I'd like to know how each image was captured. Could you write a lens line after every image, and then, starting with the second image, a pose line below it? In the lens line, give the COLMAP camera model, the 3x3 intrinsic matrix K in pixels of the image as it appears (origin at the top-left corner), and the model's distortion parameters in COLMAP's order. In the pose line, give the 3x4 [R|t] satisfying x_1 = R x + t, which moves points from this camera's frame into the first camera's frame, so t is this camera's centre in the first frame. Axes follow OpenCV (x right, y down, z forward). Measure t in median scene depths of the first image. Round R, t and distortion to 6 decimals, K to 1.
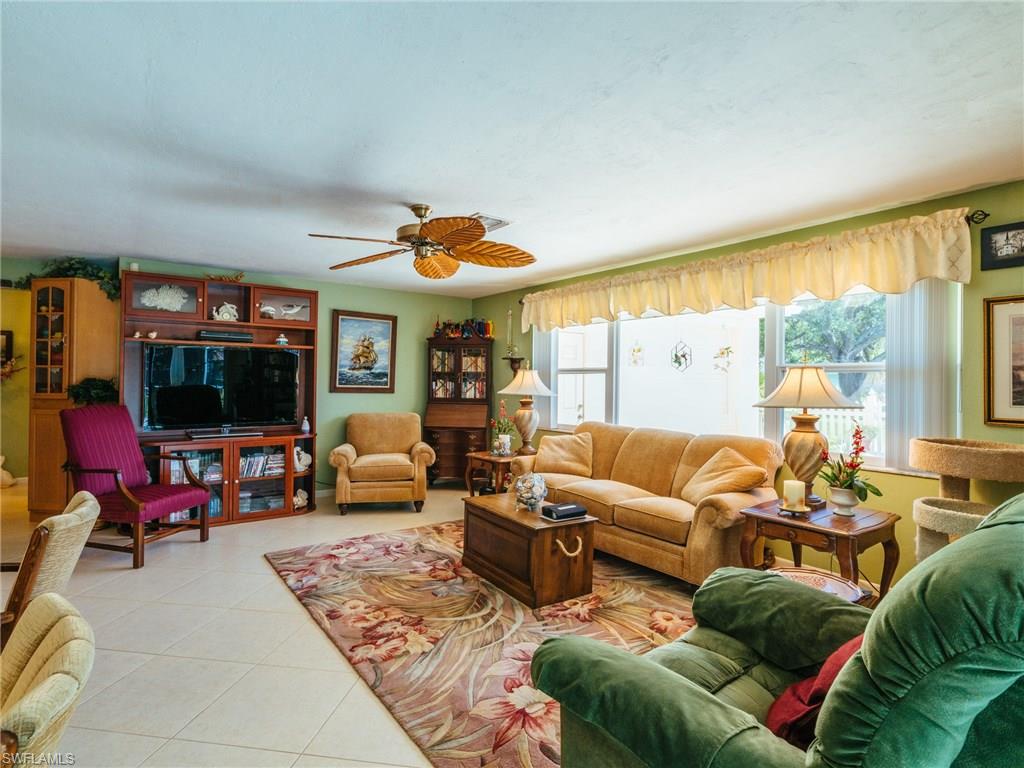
lens RADIAL K [[523.7, 0, 508.4], [0, 523.7, 380.8], [0, 0, 1]] dist [-0.009312, 0.005139]
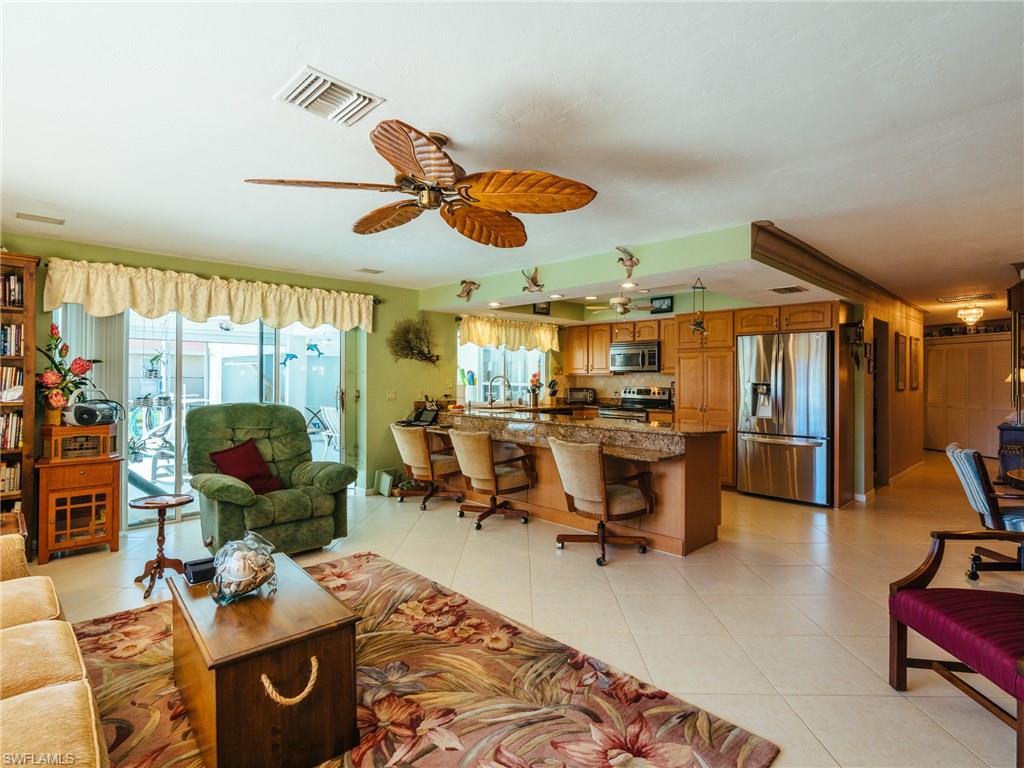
lens RADIAL K [[523.7, 0, 507.5], [0, 523.7, 379.2], [0, 0, 1]] dist [-0.009312, 0.005139]
pose [[-0.992741, -0.012066, -0.119666, -0.178568], [-0.012737, 0.999907, 0.004843, -0.006450], [0.119596, 0.006332, -0.992802, 1.628927]]
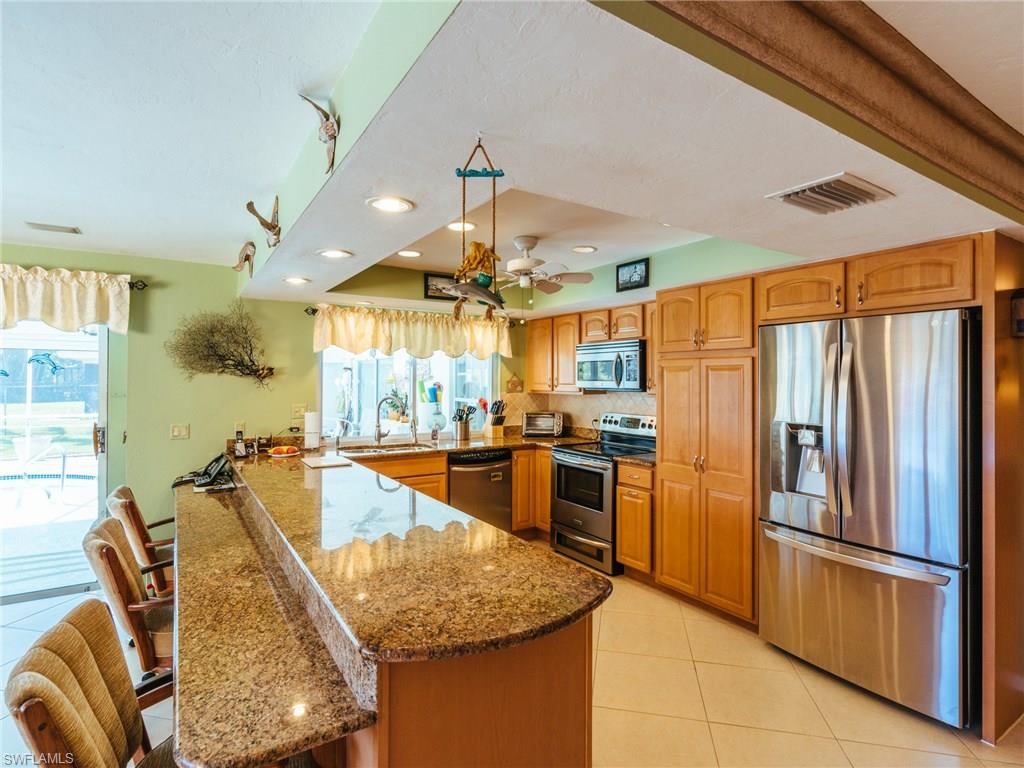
lens RADIAL K [[523.7, 0, 507.0], [0, 523.7, 378.7], [0, 0, 1]] dist [-0.009312, 0.005139]
pose [[-0.996672, -0.010509, 0.080832, -0.800052], [-0.010351, 0.999944, 0.002371, -0.062573], [-0.080852, 0.001526, -0.996725, 0.888534]]
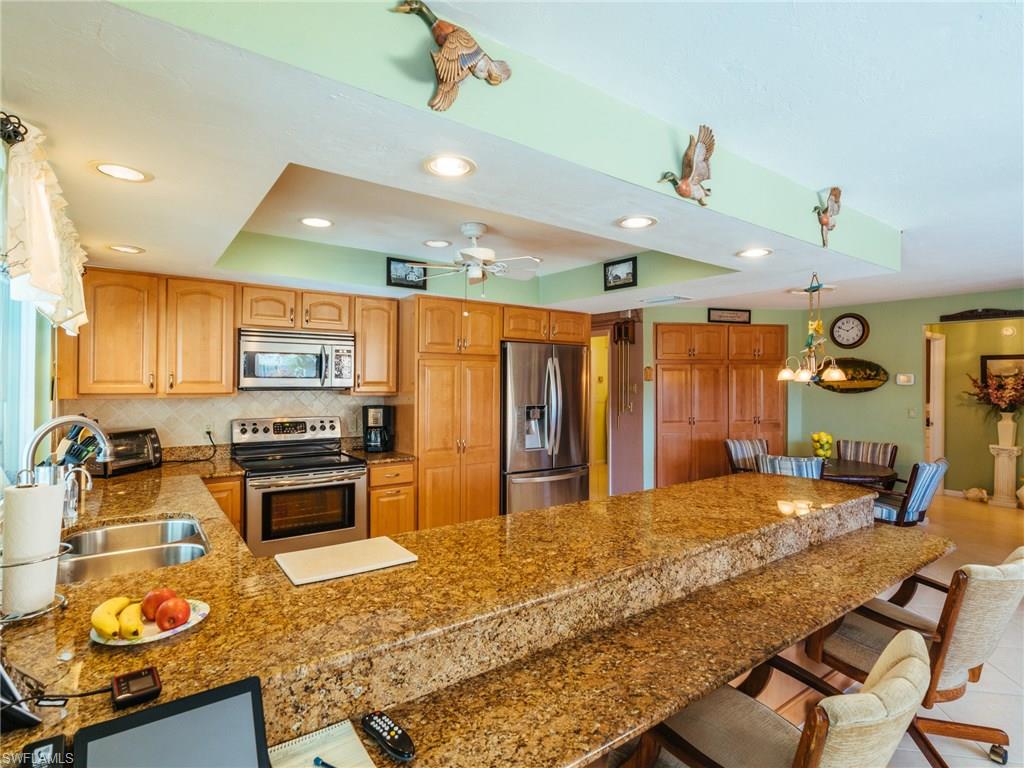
lens RADIAL K [[523.7, 0, 511.9], [0, 523.7, 378.2], [0, 0, 1]] dist [-0.009312, 0.005139]
pose [[-0.019599, -0.012313, -0.999732, 0.117026], [-0.011908, 0.999856, -0.012081, -0.048103], [0.999737, 0.011668, -0.019742, 0.027591]]
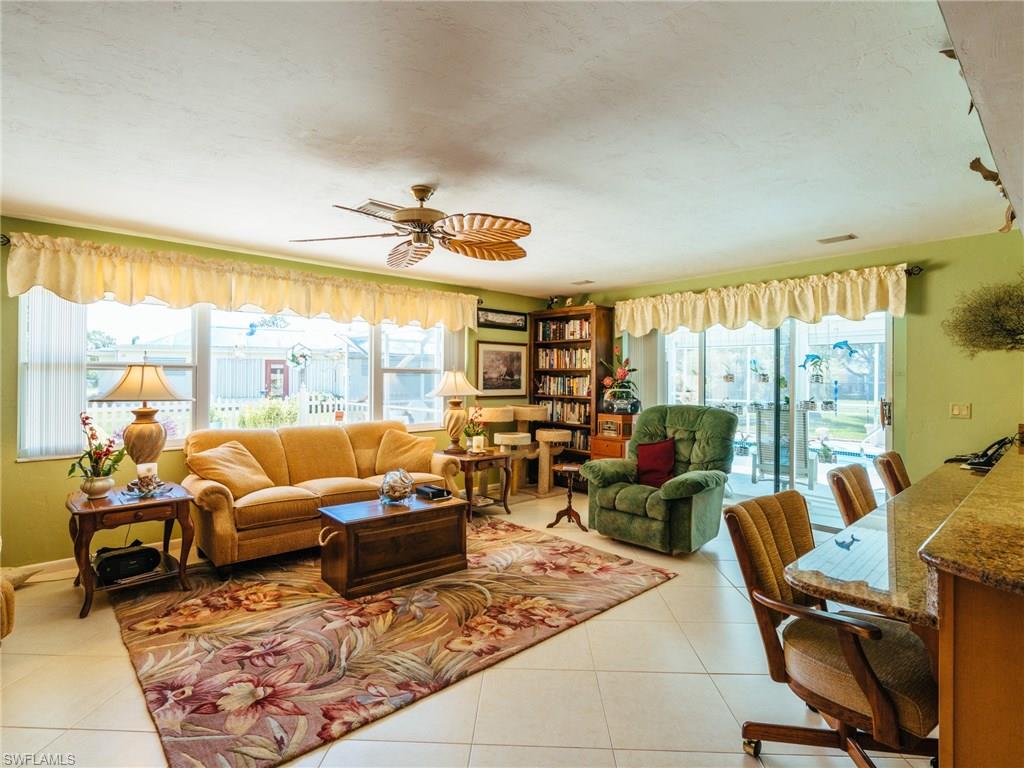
lens RADIAL K [[523.7, 0, 509.4], [0, 523.7, 376.7], [0, 0, 1]] dist [-0.009312, 0.005139]
pose [[-0.099118, -0.002898, 0.995071, -1.018497], [-0.001416, 0.999995, 0.002771, -0.011701], [-0.995075, -0.001134, -0.099122, 0.887913]]
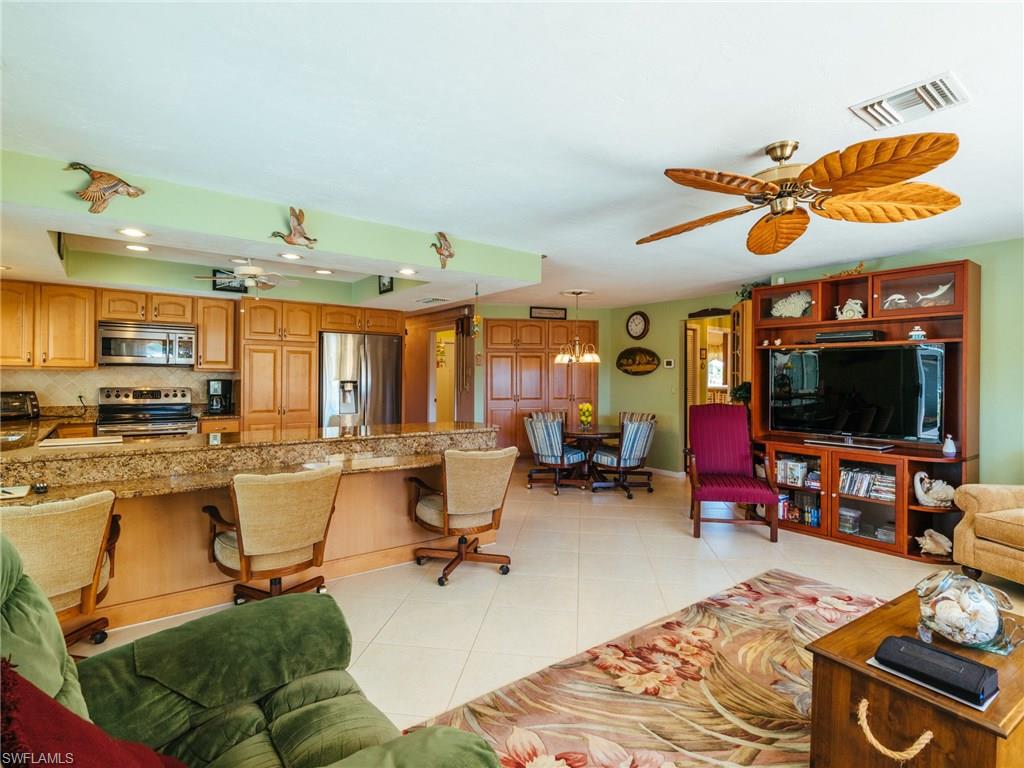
lens RADIAL K [[523.7, 0, 511.2], [0, 523.7, 378.8], [0, 0, 1]] dist [-0.009312, 0.005139]
pose [[0.004608, -0.007749, -0.999959, 0.528734], [-0.011516, 0.999903, -0.007802, 0.004314], [0.999923, 0.011552, 0.004519, 0.585637]]
